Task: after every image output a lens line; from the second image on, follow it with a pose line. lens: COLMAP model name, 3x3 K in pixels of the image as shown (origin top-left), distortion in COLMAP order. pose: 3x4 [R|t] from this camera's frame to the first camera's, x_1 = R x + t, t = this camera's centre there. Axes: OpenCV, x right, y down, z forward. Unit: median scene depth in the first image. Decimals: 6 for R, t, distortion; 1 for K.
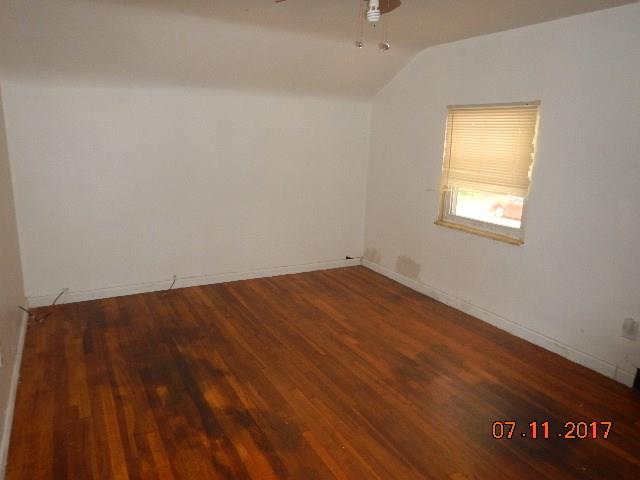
lens RADIAL K [[461.3, 0, 320.0], [0, 461.3, 240.0], [0, 0, 1]] dist [0.006267, 0.004117]
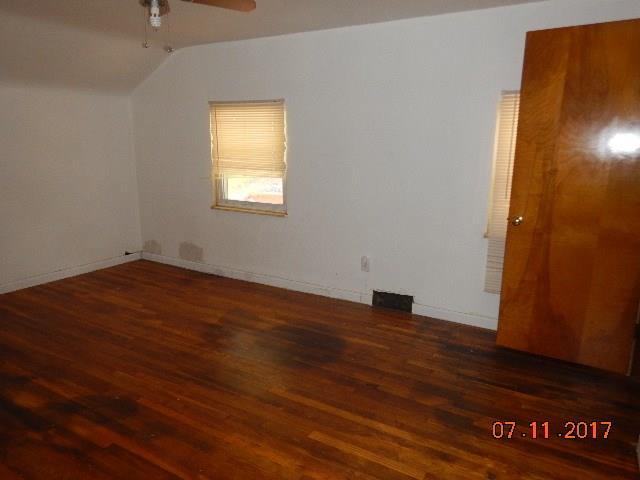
lens RADIAL K [[441.7, 0, 320.0], [0, 441.7, 240.0], [0, 0, 1]] dist [0.024705, -0.000741]
pose [[0.864240, -0.136818, 0.484118, -0.067363], [0.128554, 0.990420, 0.050413, 0.025026], [-0.486378, 0.018666, 0.873549, -0.078094]]
